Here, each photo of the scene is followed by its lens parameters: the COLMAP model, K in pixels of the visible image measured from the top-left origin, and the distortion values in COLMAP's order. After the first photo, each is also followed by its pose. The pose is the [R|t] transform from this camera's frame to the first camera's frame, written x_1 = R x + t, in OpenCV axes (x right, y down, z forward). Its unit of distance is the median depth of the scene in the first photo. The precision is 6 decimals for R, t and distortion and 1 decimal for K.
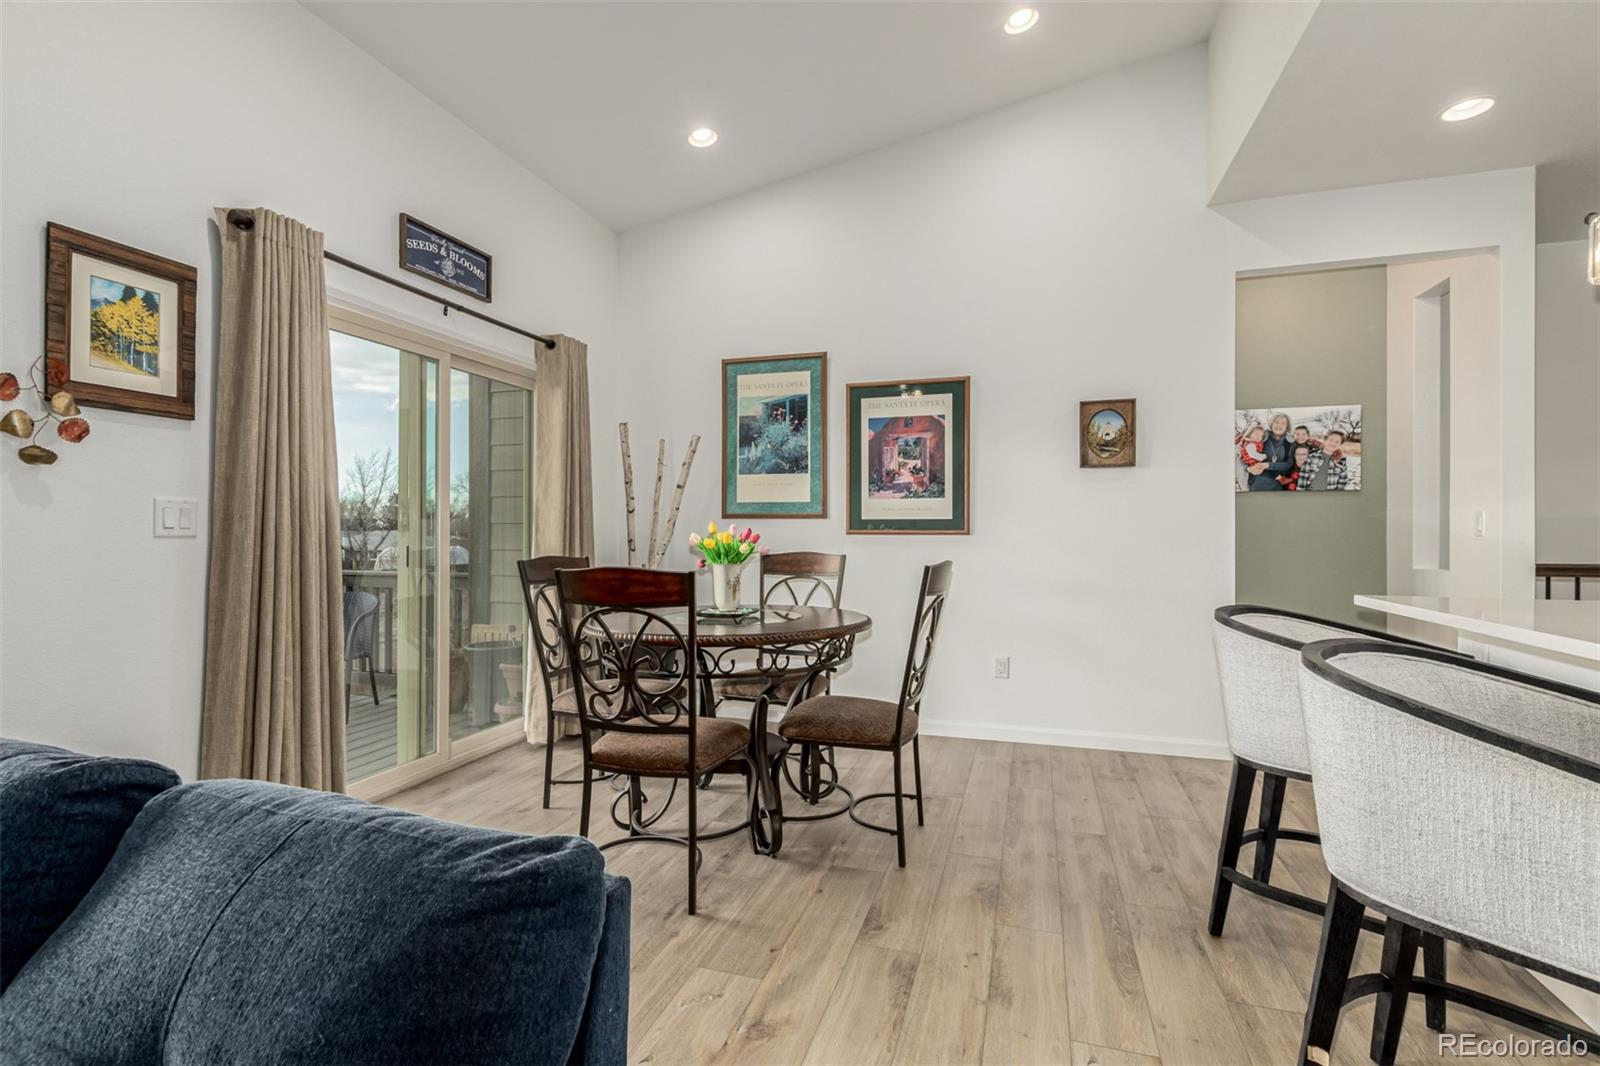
lens RADIAL K [[755.3, 0, 795.9], [0, 755.3, 532.3], [0, 0, 1]] dist [0.002417, -0.000615]
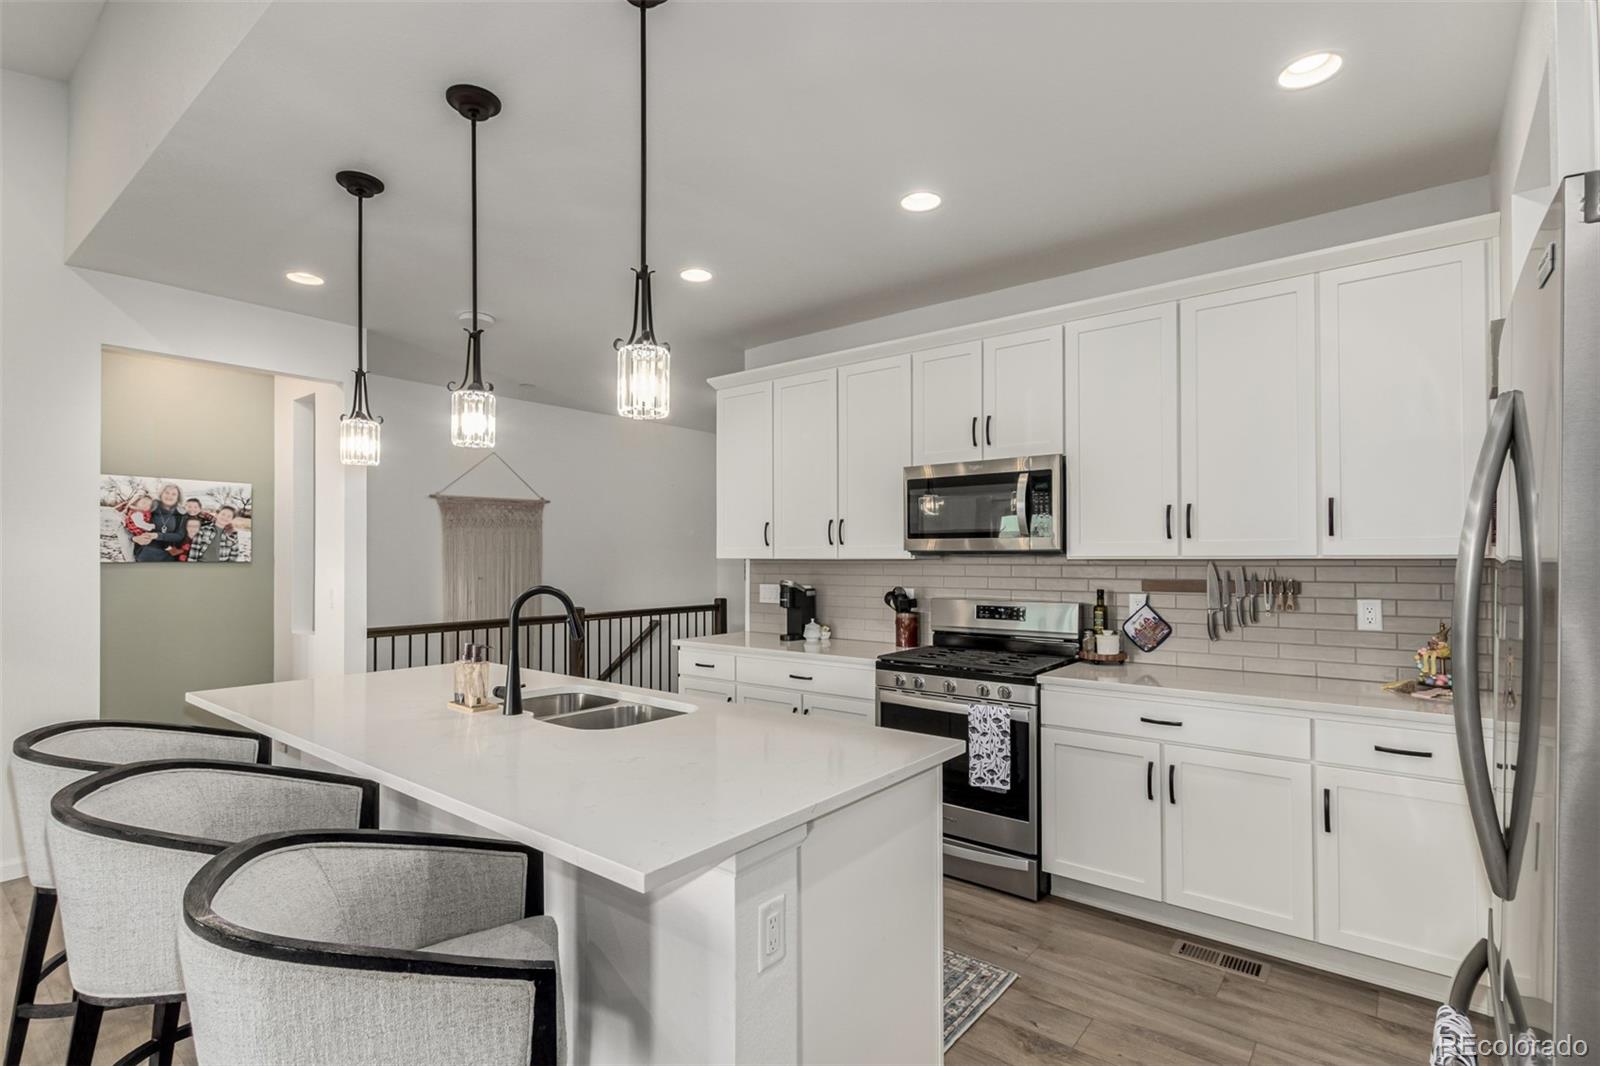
lens RADIAL K [[755.3, 0, 790.8], [0, 755.3, 550.9], [0, 0, 1]] dist [0.002417, -0.000615]
pose [[0.363769, 0.004619, 0.931478, 0.007557], [0.003930, 0.999971, -0.006494, -0.059923], [-0.931481, 0.006023, 0.363740, -0.129229]]
